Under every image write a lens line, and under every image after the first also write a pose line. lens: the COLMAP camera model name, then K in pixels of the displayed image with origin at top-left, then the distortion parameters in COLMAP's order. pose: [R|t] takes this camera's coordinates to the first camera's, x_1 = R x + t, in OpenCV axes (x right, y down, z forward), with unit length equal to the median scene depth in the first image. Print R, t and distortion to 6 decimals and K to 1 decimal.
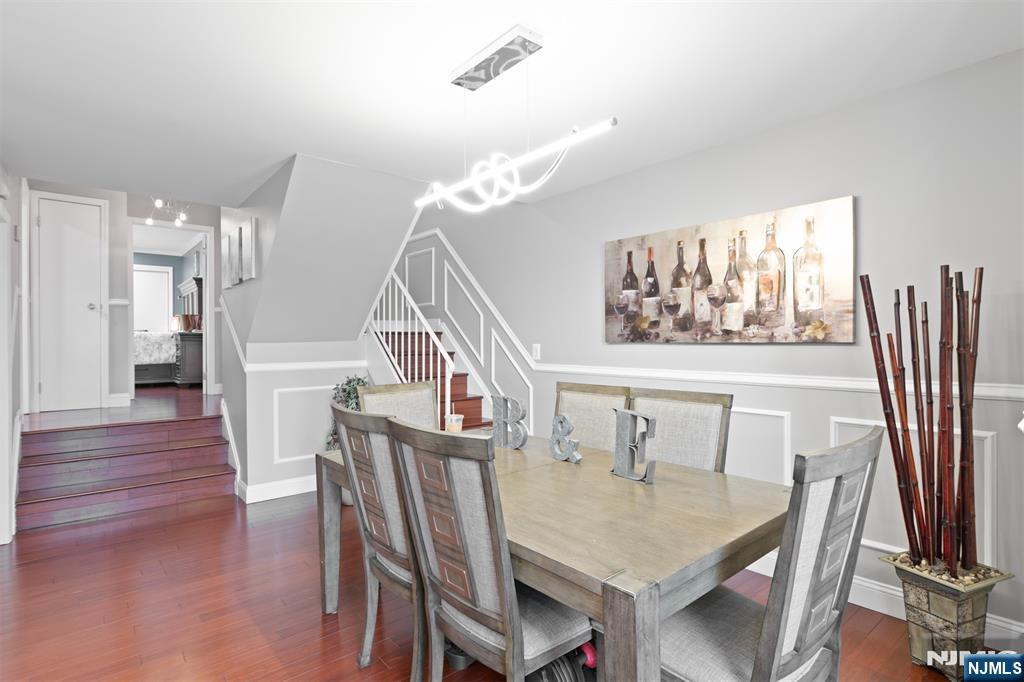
lens RADIAL K [[524.9, 0, 512.0], [0, 524.9, 341.0], [0, 0, 1]] dist [0.002979, 0.000516]
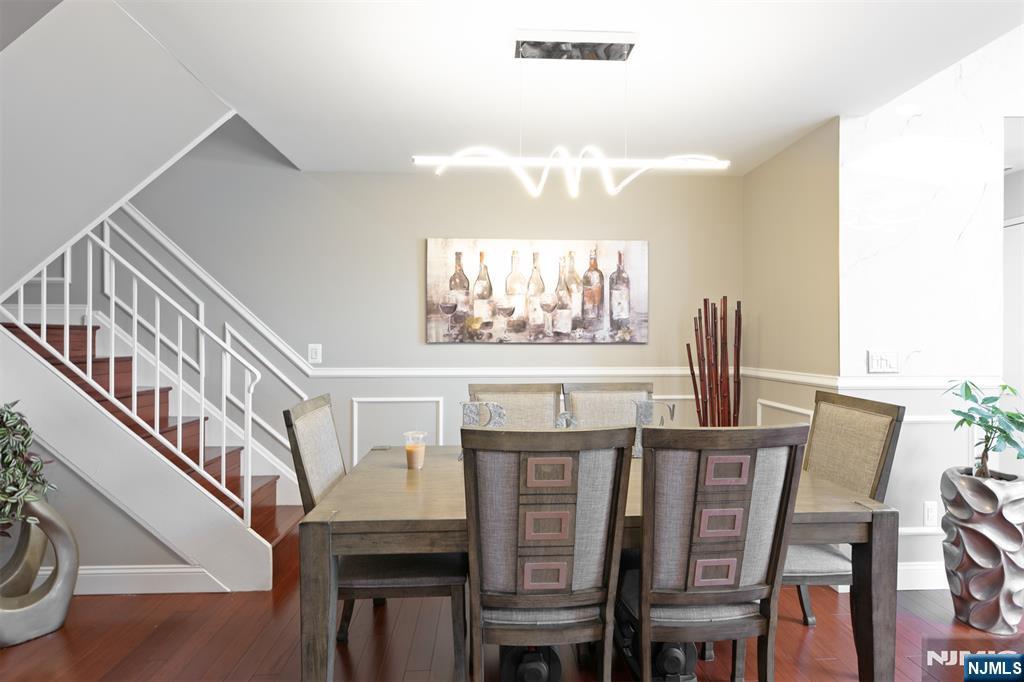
lens RADIAL K [[524.9, 0, 512.0], [0, 524.9, 341.0], [0, 0, 1]] dist [0.002979, 0.000516]
pose [[0.599739, 0.005119, 0.800180, -0.603888], [-0.002526, 0.999987, -0.004504, 0.004811], [-0.800192, 0.000680, 0.599744, 0.364080]]
